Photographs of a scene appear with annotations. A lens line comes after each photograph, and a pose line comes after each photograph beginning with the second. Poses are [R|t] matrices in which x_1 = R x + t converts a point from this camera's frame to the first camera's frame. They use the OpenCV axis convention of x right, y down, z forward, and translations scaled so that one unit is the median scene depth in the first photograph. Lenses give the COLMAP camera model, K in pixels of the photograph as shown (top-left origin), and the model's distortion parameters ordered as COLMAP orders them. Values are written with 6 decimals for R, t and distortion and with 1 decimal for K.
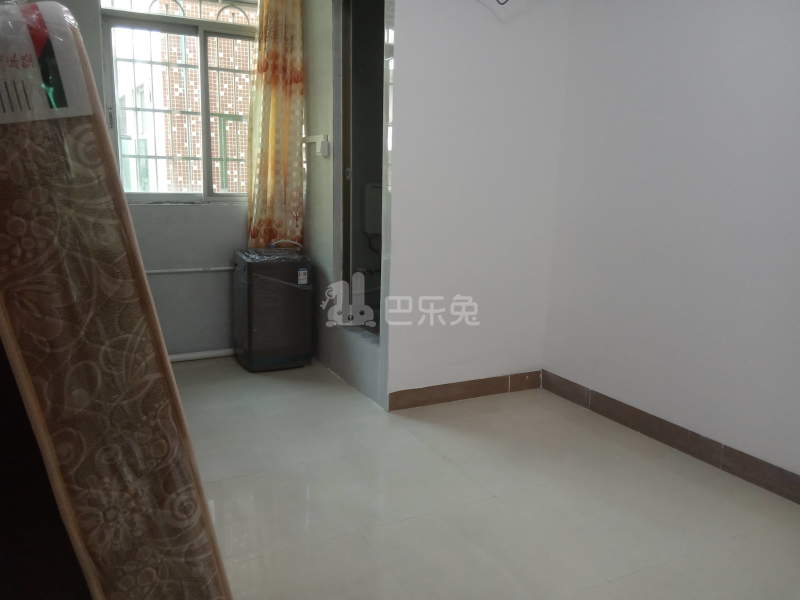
lens RADIAL K [[654.2, 0, 397.5], [0, 654.2, 301.0], [0, 0, 1]] dist [-0.006333, -0.009936]
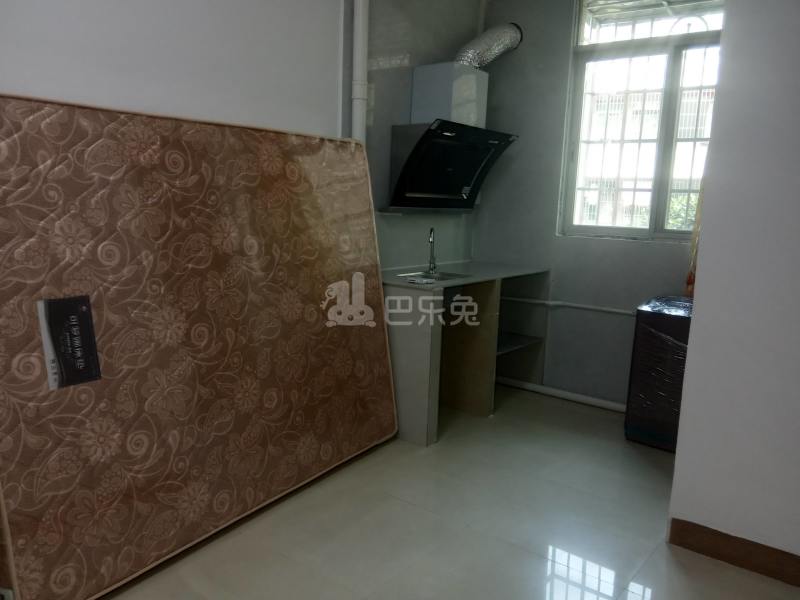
lens RADIAL K [[654.2, 0, 399.0], [0, 654.2, 294.8], [0, 0, 1]] dist [-0.006333, -0.009936]
pose [[0.435698, 0.121378, -0.891871, 0.363924], [-0.196264, 0.979835, 0.037470, -0.045633], [0.878435, 0.158717, 0.450734, 0.331821]]
